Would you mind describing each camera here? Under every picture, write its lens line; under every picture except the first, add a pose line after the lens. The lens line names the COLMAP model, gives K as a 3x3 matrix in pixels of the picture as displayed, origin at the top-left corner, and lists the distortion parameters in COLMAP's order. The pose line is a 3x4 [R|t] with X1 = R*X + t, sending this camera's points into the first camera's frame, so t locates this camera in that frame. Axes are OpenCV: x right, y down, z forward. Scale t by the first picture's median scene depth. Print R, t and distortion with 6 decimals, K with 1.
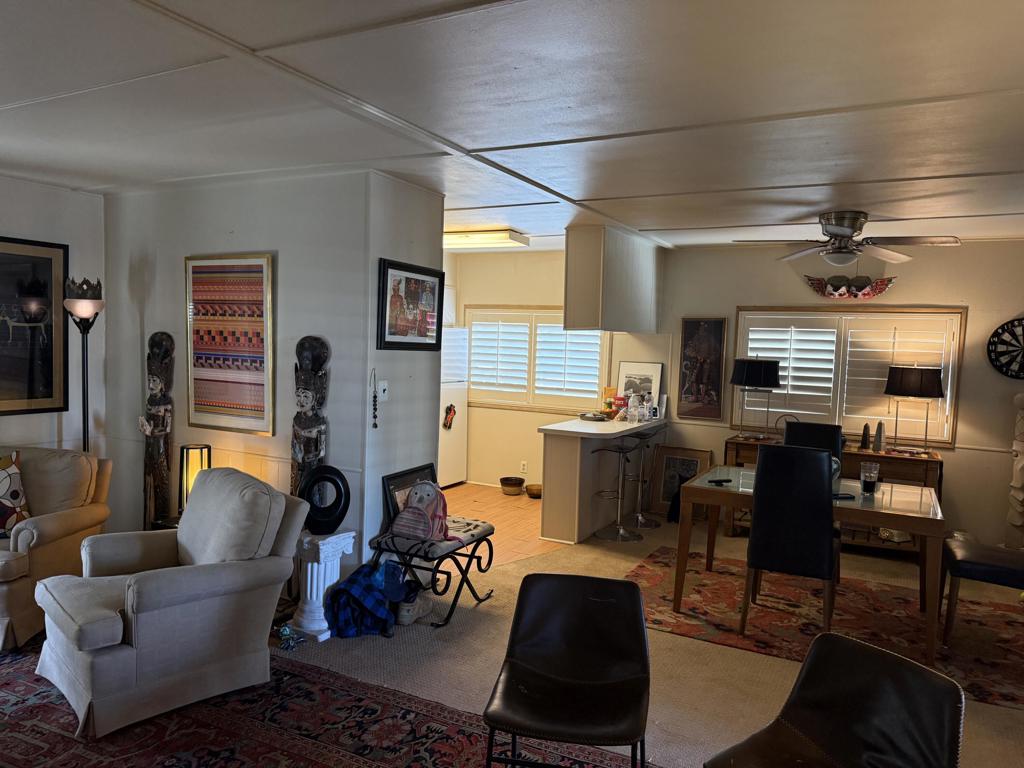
lens RADIAL K [[705.4, 0, 507.5], [0, 705.4, 395.0], [0, 0, 1]] dist [-0.007120, -0.009588]
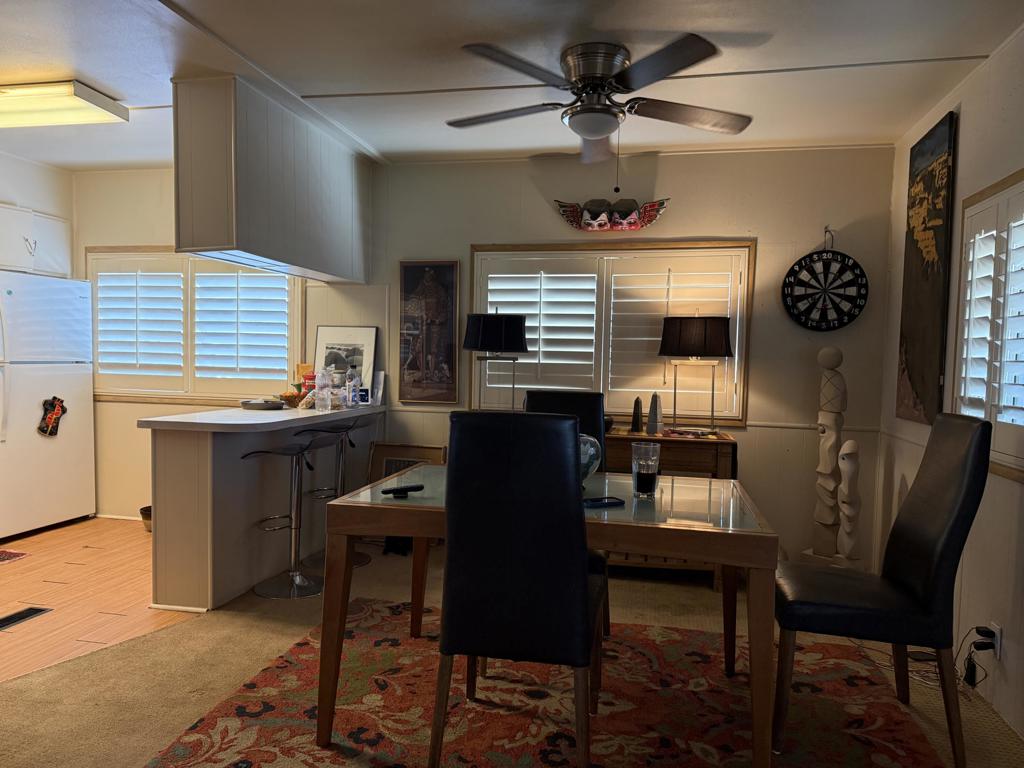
lens RADIAL K [[718.9, 0, 512.0], [0, 718.9, 384.0], [0, 0, 1]] dist [0.171727, -0.244558]
pose [[0.955650, -0.019898, 0.293833, 0.165645], [0.029191, 0.999202, -0.027273, 0.044362], [-0.293055, 0.034640, 0.955468, 0.321564]]
